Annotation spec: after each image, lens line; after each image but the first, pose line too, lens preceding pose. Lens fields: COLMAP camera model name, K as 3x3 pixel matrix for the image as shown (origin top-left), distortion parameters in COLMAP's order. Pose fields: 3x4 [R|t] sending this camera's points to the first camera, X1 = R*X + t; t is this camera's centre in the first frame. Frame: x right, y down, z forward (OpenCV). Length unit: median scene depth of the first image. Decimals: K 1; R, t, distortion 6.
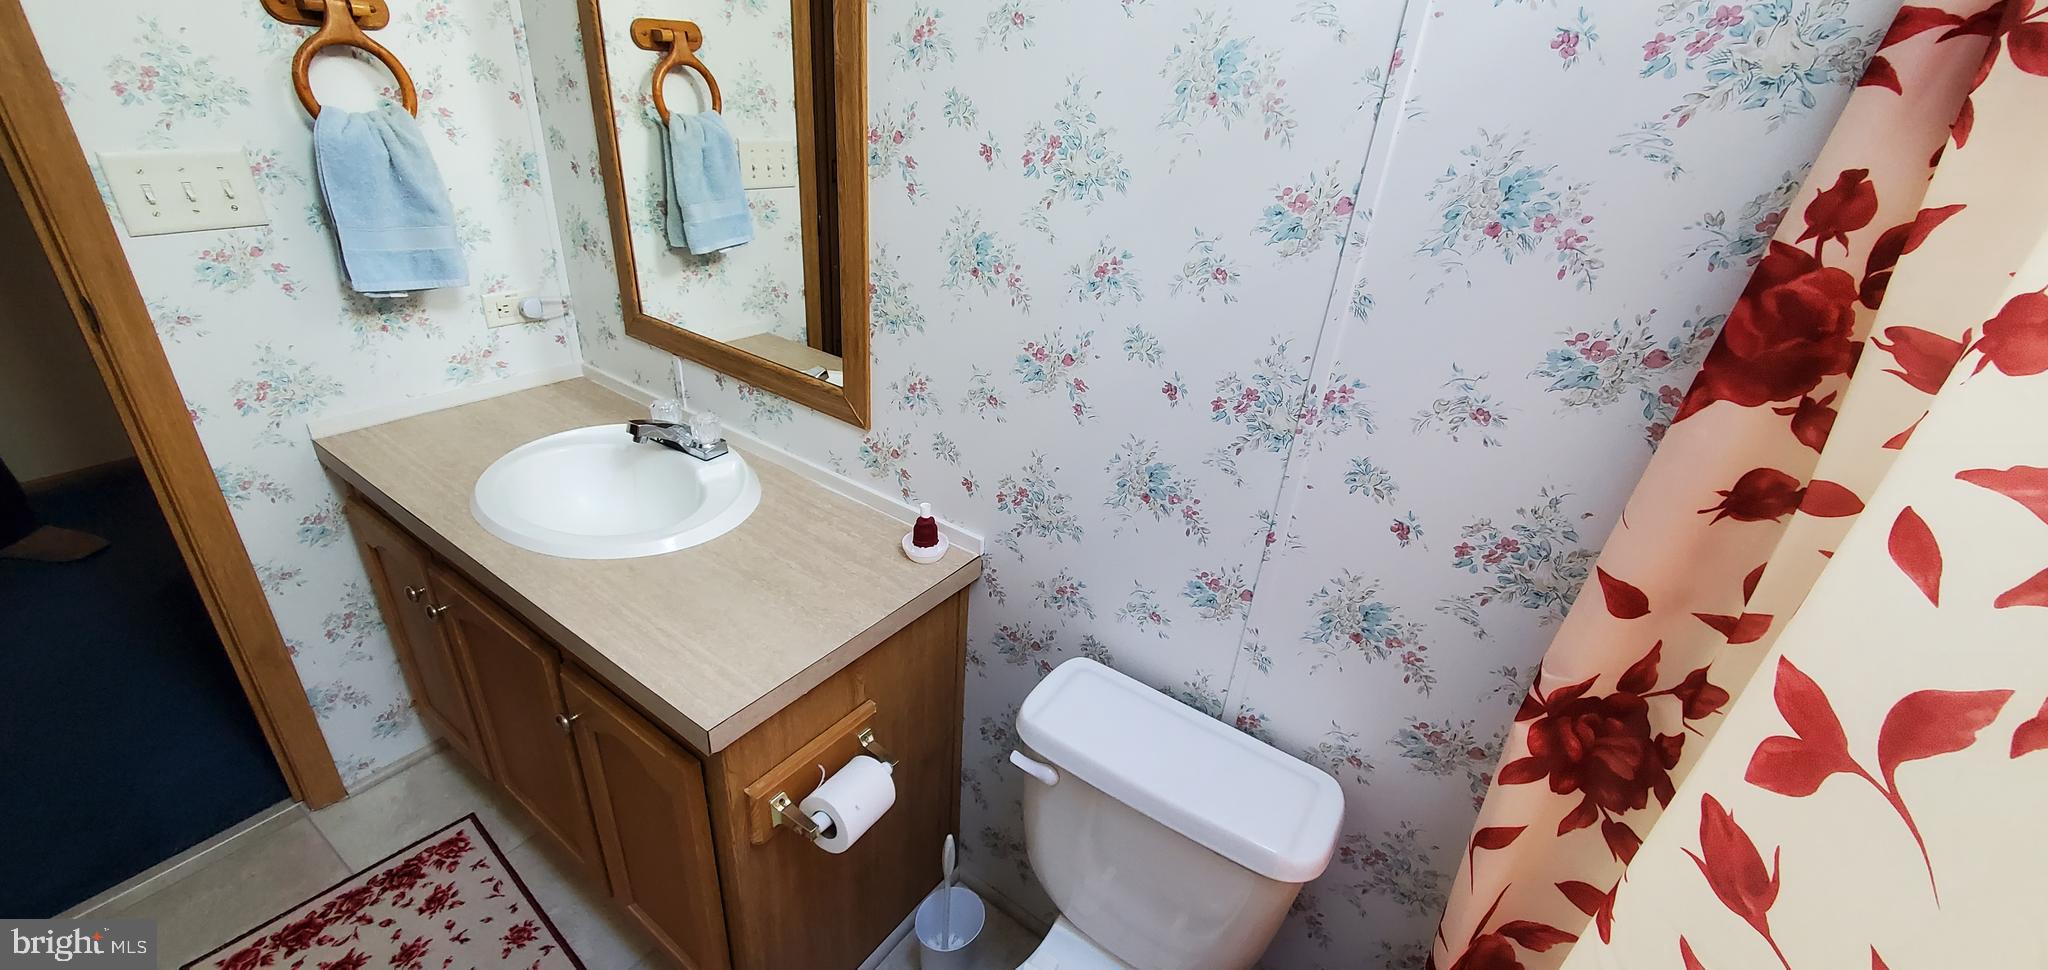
lens RADIAL K [[813.8, 0, 1020.6], [0, 813.8, 489.6], [0, 0, 1]] dist [0.007852, -0.004979]
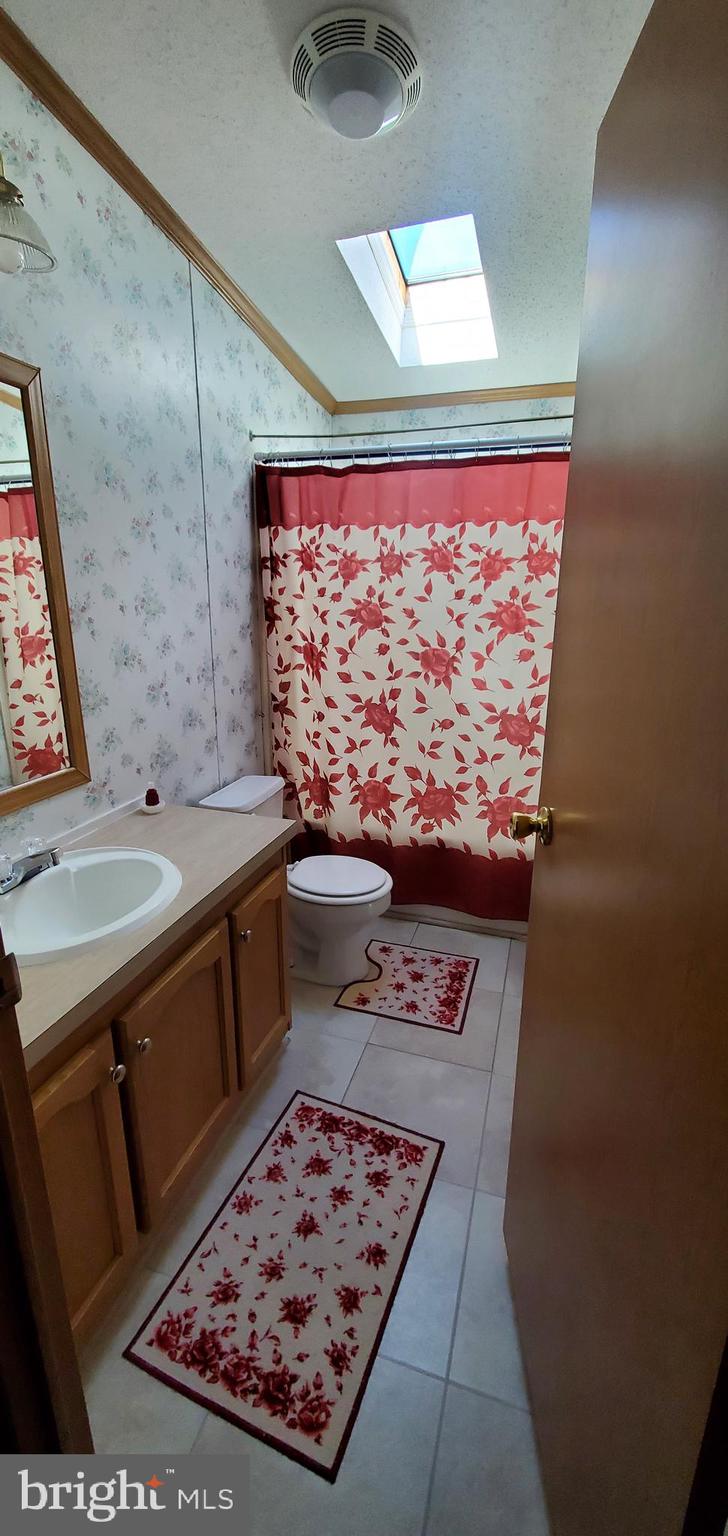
lens RADIAL K [[610.3, 0, 364.0], [0, 610.3, 768.0], [0, 0, 1]] dist [0.007852, -0.004979]
pose [[-0.297789, -0.337716, 0.892899, -1.742419], [0.415876, 0.796020, 0.439772, -0.490987], [-0.859284, 0.502294, -0.096599, 0.758298]]
